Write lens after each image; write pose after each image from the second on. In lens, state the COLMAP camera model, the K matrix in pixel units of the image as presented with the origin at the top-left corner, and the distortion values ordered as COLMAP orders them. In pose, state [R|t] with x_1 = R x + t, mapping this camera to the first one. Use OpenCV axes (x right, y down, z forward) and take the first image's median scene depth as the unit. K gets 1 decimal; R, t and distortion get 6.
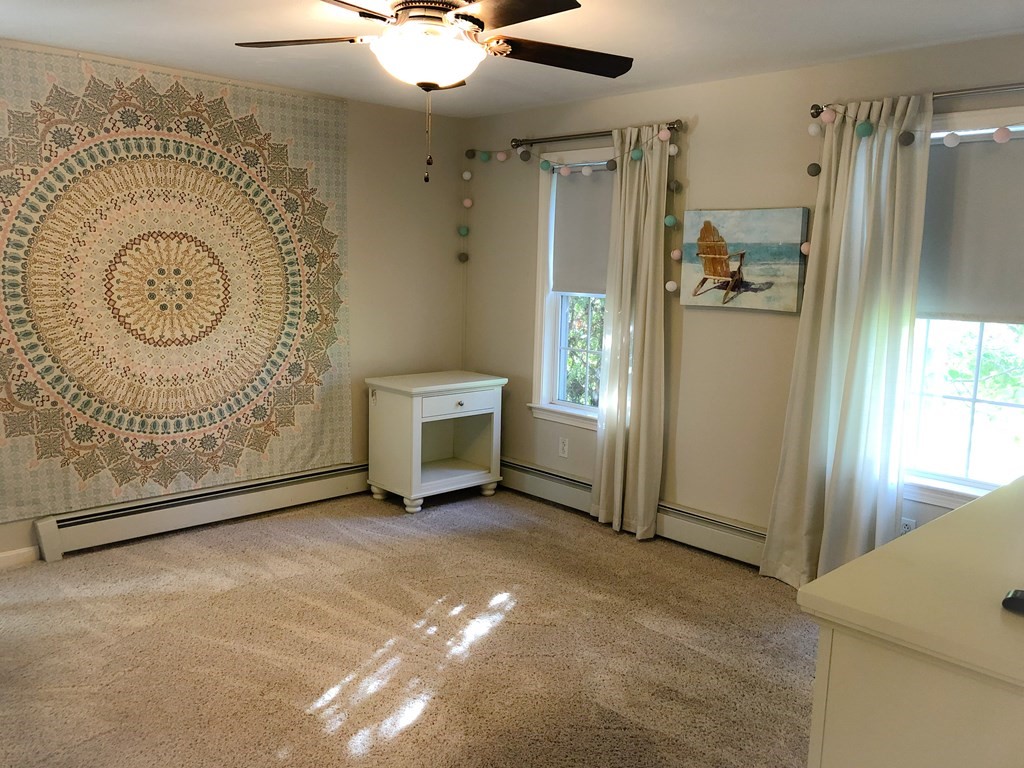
lens RADIAL K [[847.3, 0, 512.0], [0, 847.3, 384.0], [0, 0, 1]] dist [0.081248, -0.187260]
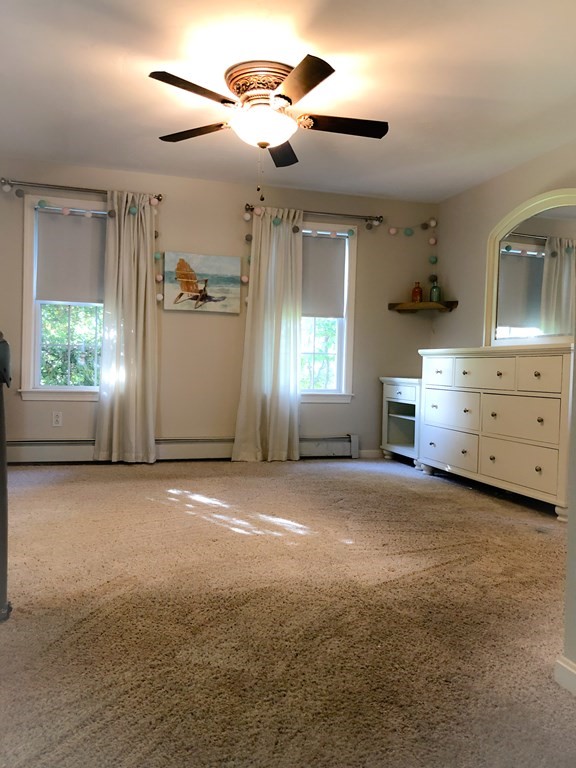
lens RADIAL K [[635.5, 0, 288.0], [0, 635.5, 384.0], [0, 0, 1]] dist [0.081248, -0.187260]
pose [[0.457800, -0.036374, 0.888311, -0.811366], [0.117182, 0.992914, -0.019734, 0.102997], [-0.881299, 0.113128, 0.458819, 0.277567]]
